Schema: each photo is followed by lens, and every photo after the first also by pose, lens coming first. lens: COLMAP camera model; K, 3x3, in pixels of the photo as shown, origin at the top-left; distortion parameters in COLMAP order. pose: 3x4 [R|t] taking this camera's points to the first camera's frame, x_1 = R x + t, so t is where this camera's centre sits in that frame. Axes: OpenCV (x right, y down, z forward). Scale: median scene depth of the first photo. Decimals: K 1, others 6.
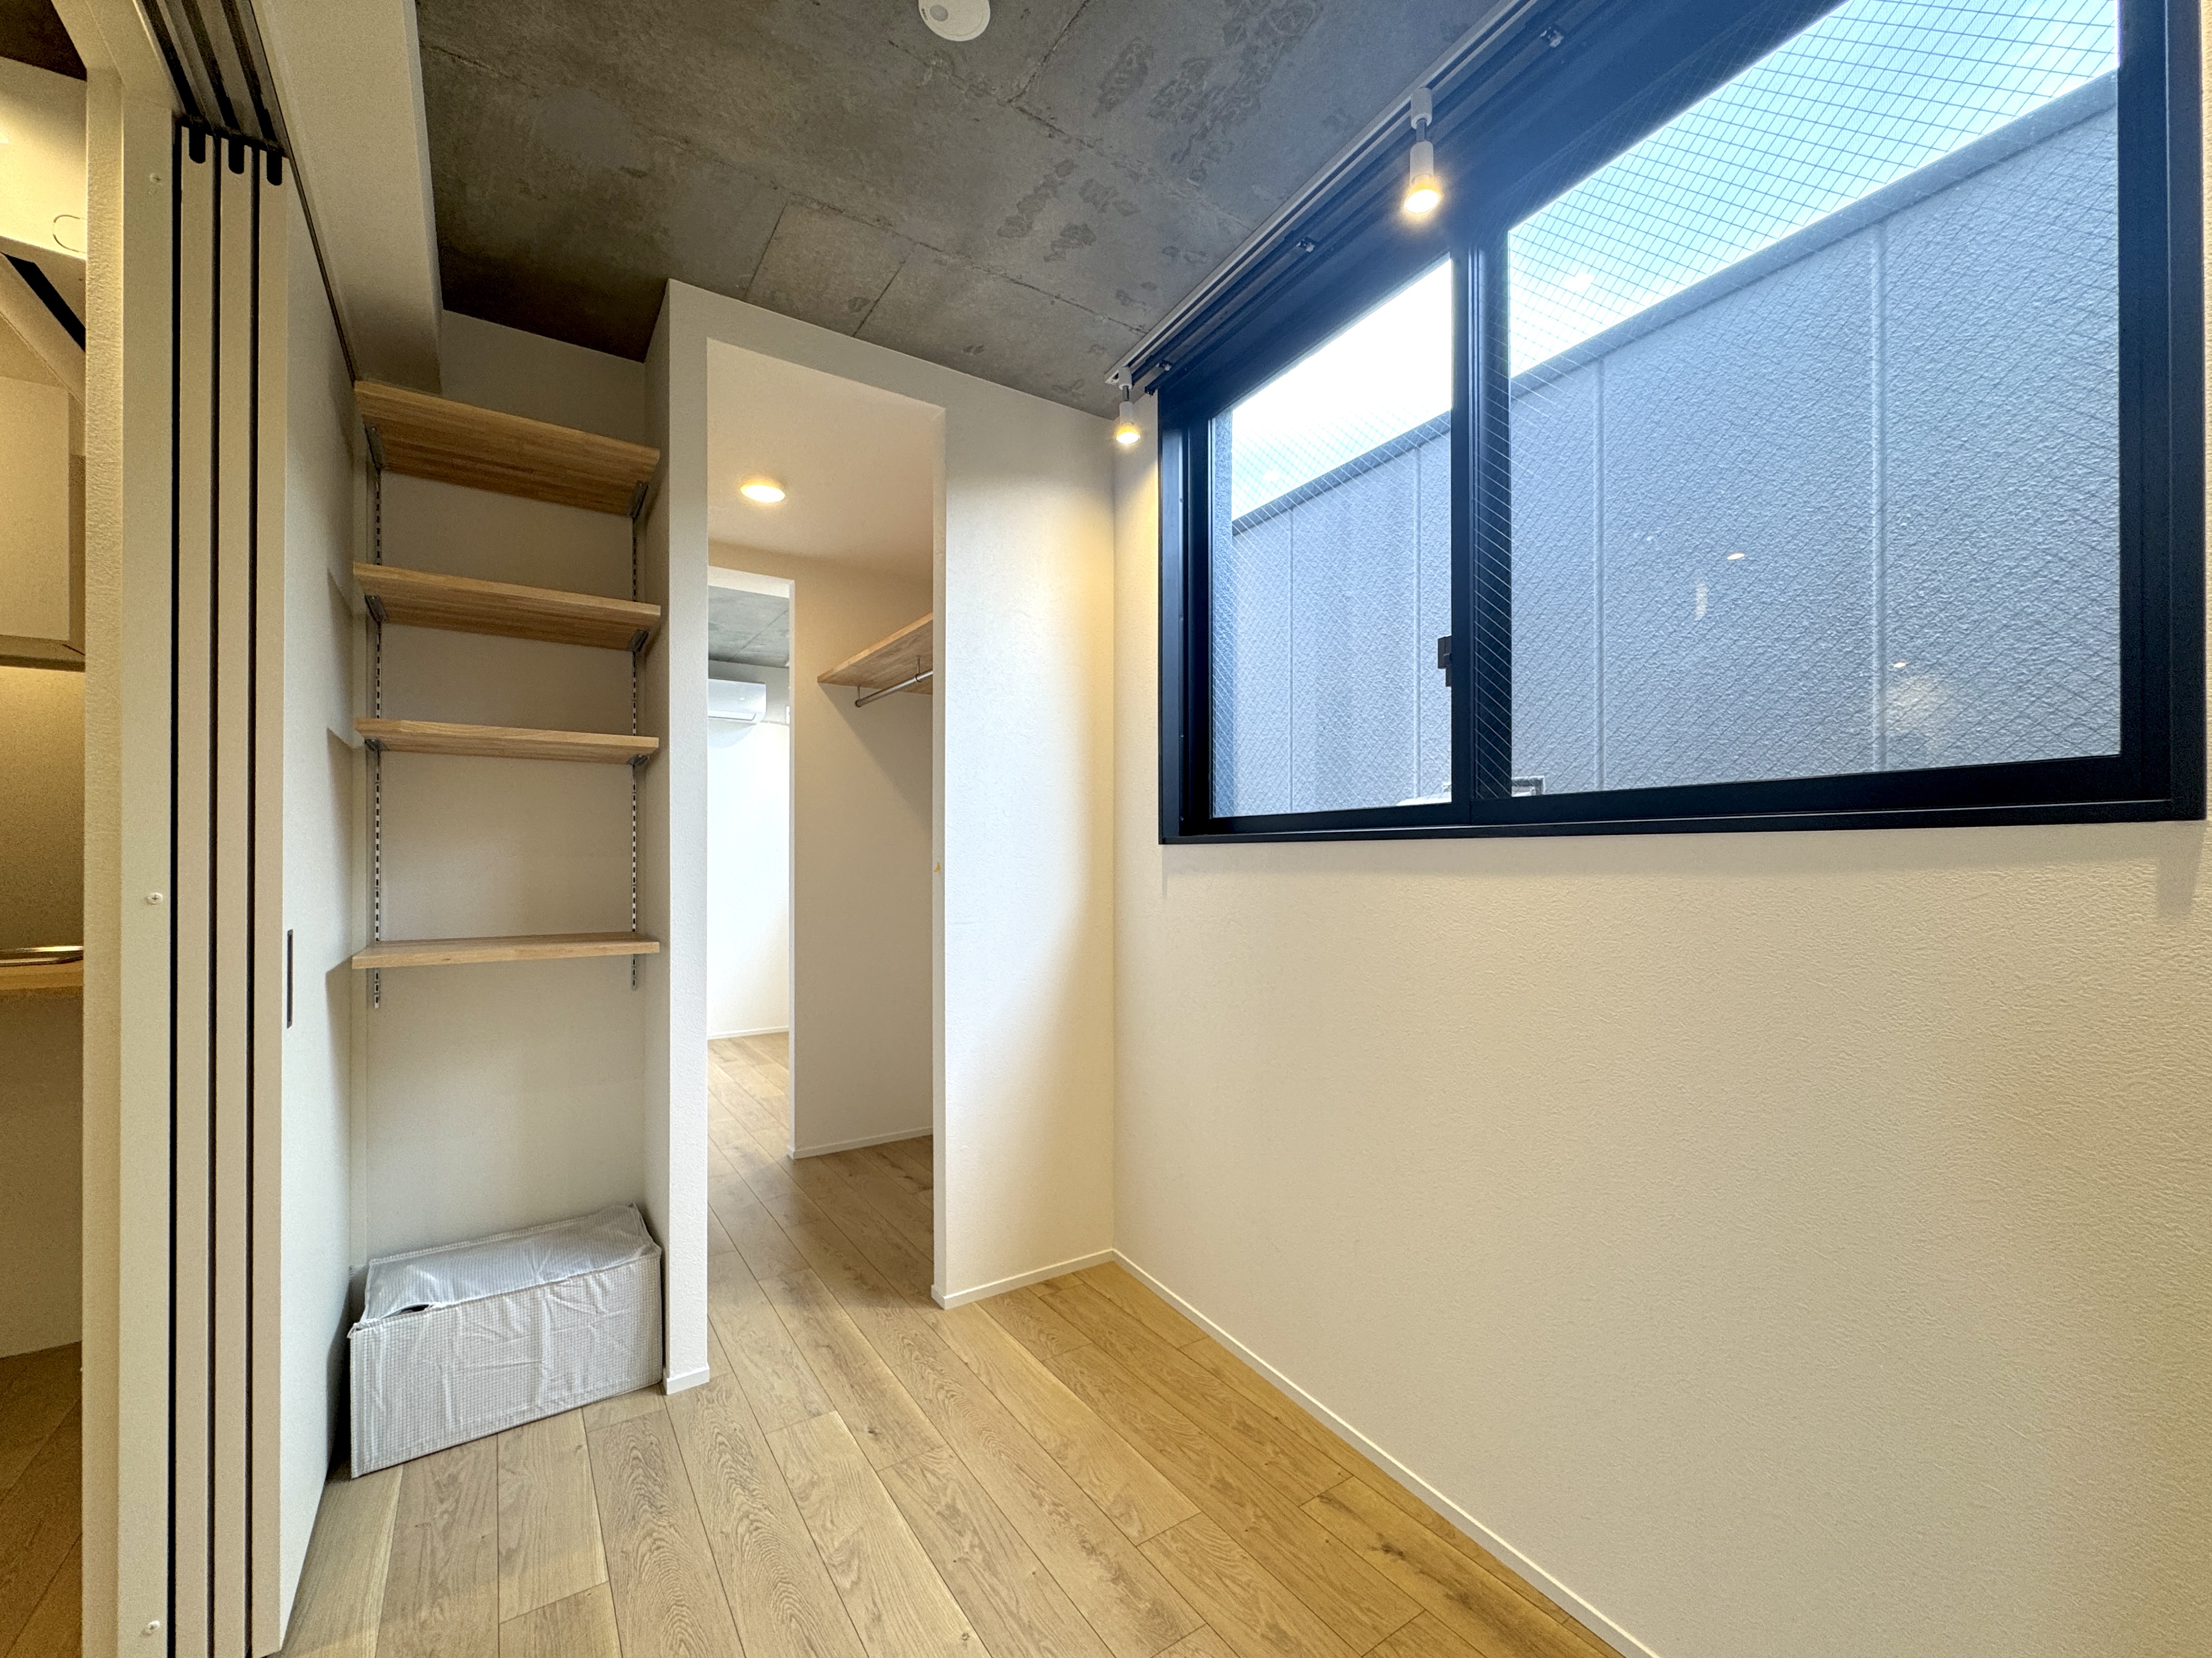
lens RADIAL K [[905.1, 0, 1102.5], [0, 905.1, 858.7], [0, 0, 1]] dist [0.000686, -0.000420]
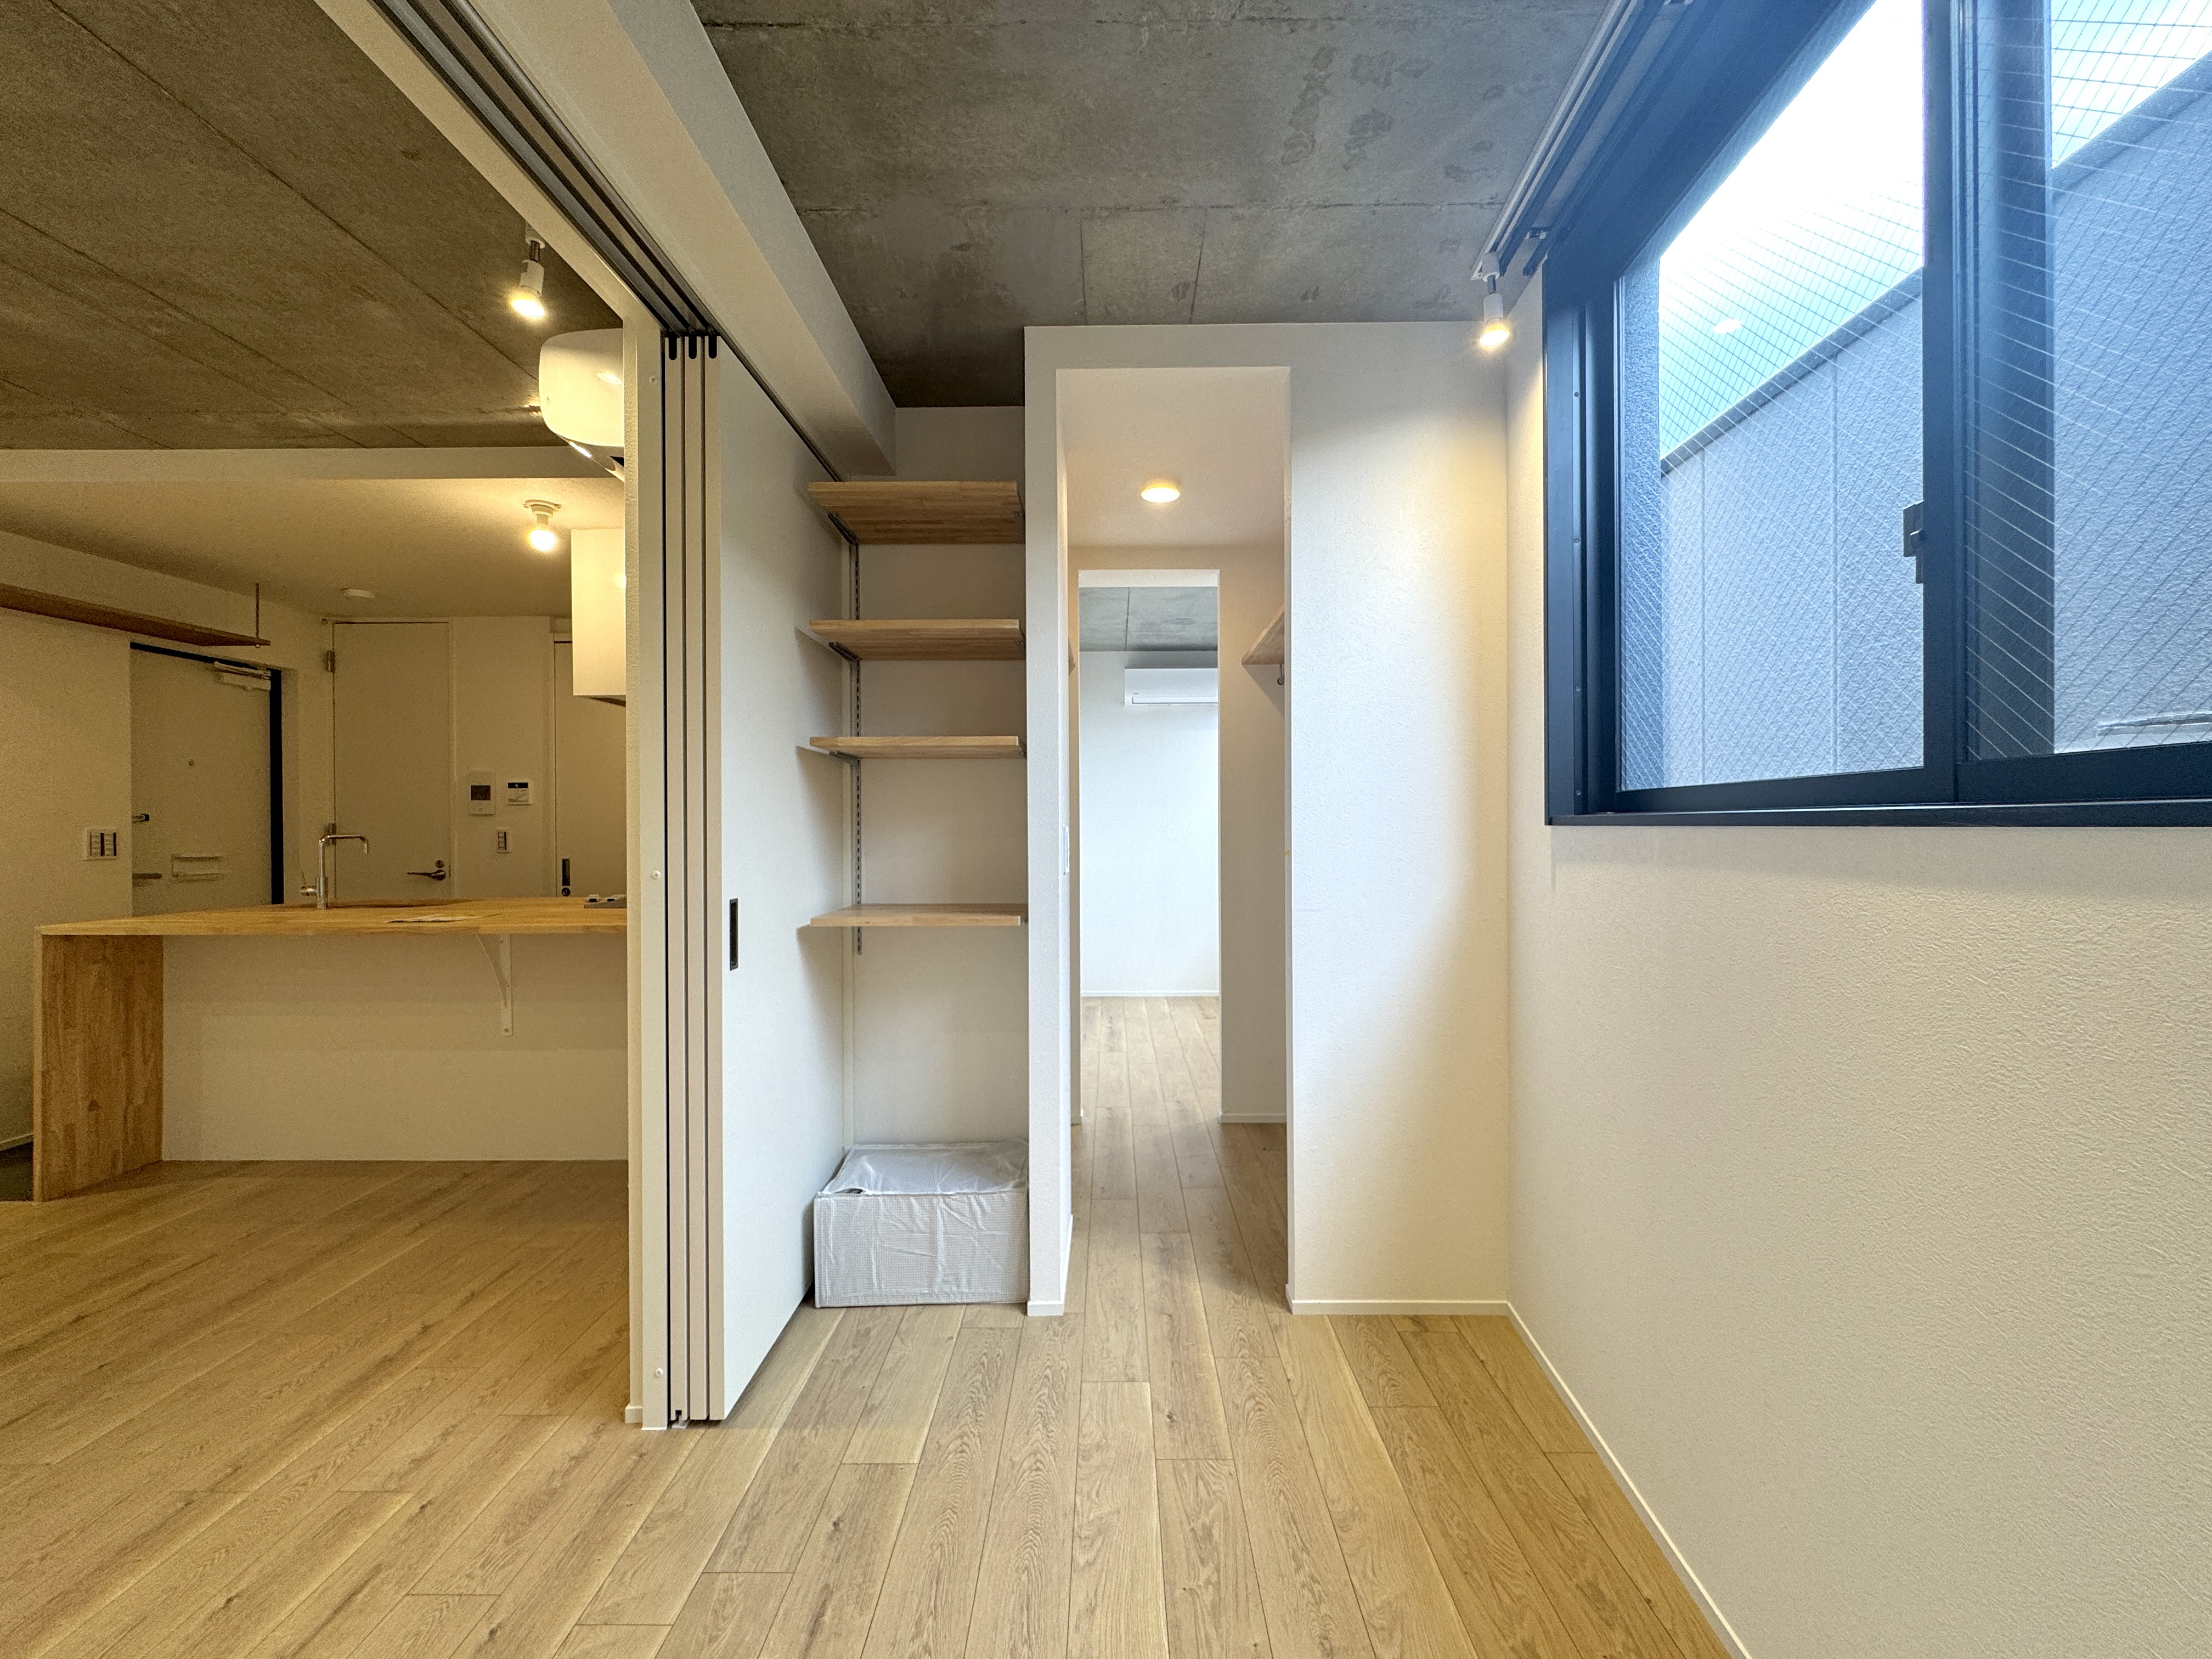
lens RADIAL K [[880.9, 0, 1106.1], [0, 880.9, 831.9], [0, 0, 1]] dist [-0.002428, 0.000244]
pose [[0.825743, -0.000073, -0.564046, 0.224689], [0.004204, 0.999973, 0.006025, -0.020018], [0.564030, -0.007346, 0.825721, 0.151773]]
